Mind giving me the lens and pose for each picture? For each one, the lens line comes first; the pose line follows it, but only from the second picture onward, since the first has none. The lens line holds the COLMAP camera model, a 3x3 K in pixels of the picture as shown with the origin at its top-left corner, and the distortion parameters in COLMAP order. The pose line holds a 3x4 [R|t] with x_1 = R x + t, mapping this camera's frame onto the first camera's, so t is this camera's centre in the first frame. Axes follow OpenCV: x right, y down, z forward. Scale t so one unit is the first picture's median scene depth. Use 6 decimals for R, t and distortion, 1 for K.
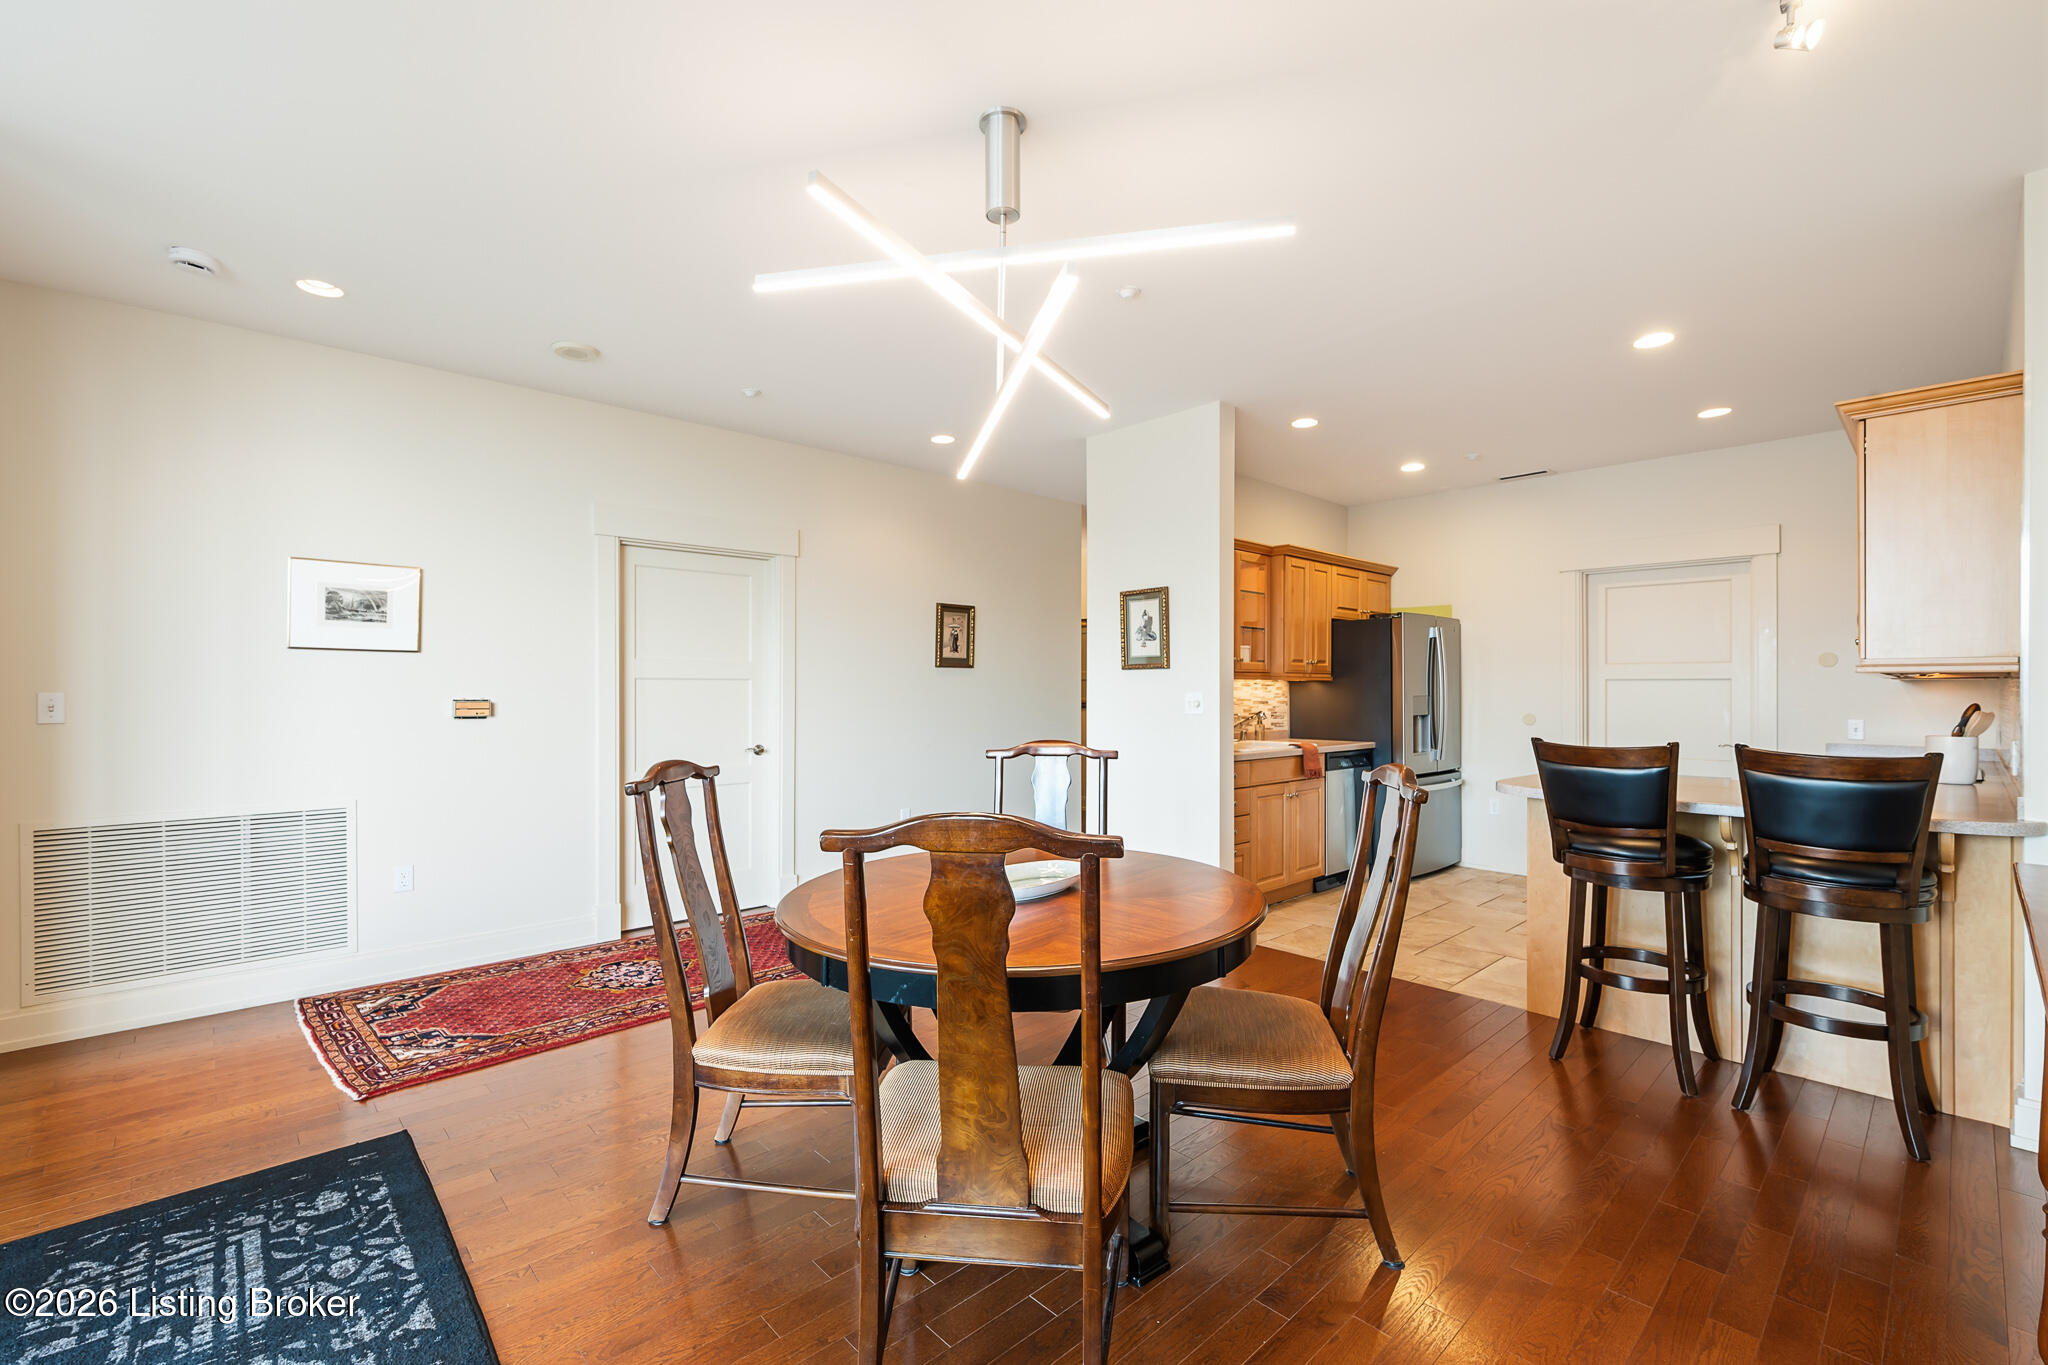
lens RADIAL K [[872.4, 0, 1024.0], [0, 872.4, 682.5], [0, 0, 1]] dist [0.002722, 0.000301]
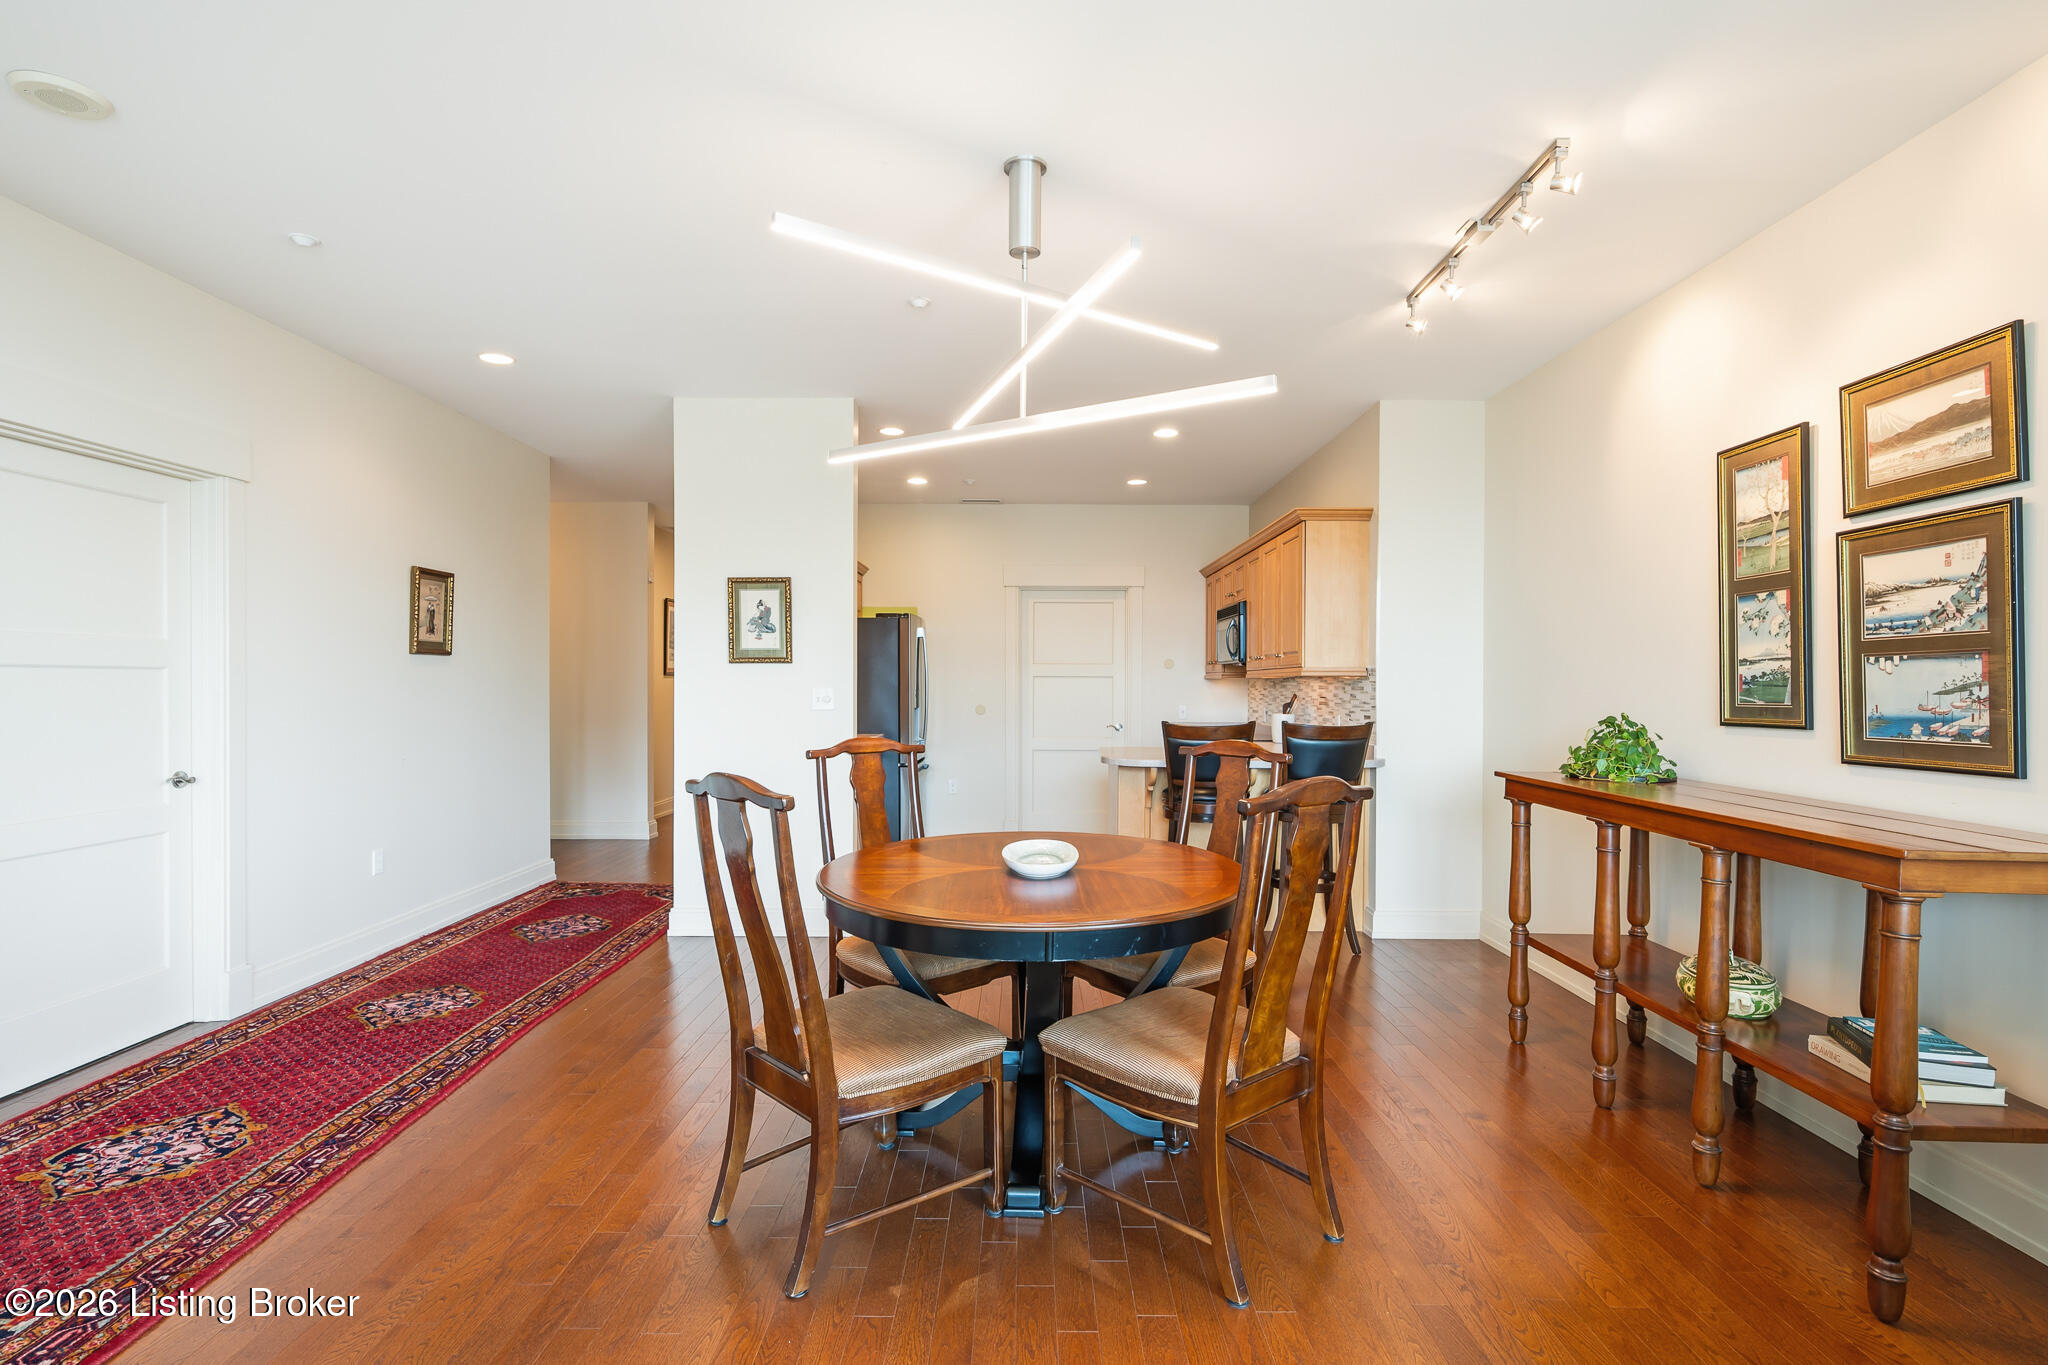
lens RADIAL K [[985.8, 0, 1024.0], [0, 985.8, 682.5], [0, 0, 1]] dist [-0.000859, -0.001059]
pose [[0.683495, 0.002554, 0.729951, -0.438560], [-0.007659, 0.999964, 0.003672, -0.000315], [-0.729915, -0.008100, 0.683490, 0.072392]]
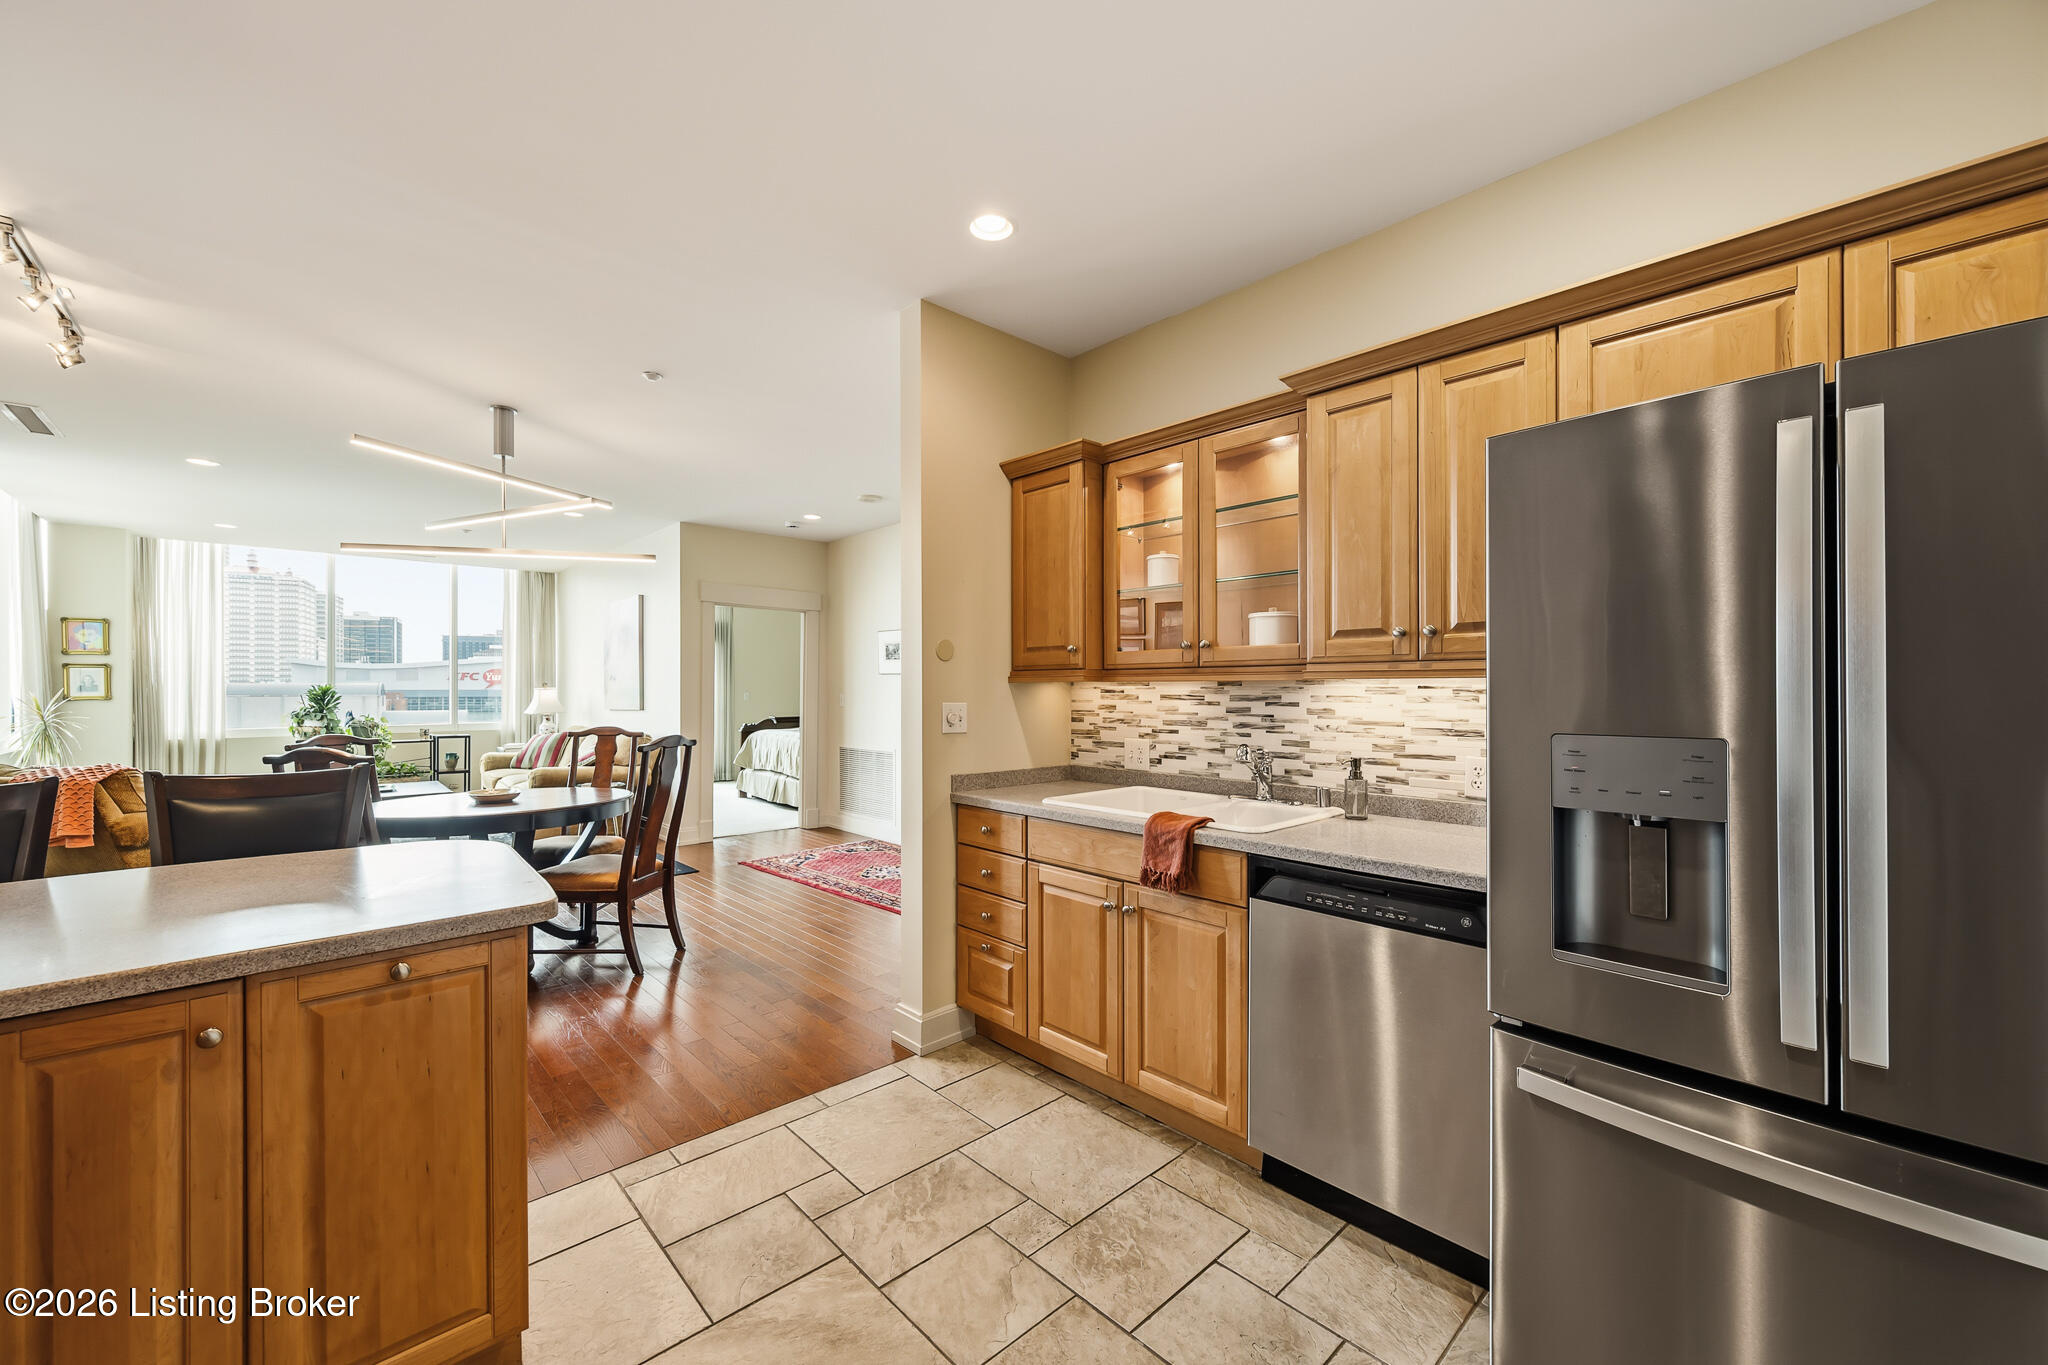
lens RADIAL K [[790.1, 0, 1024.0], [0, 790.1, 682.5], [0, 0, 1]] dist [-0.000543, -0.000031]
pose [[0.003115, -0.006862, -0.999972, 0.841573], [0.013053, 0.999892, -0.006821, -0.000394], [0.999910, -0.013031, 0.003204, 1.029094]]
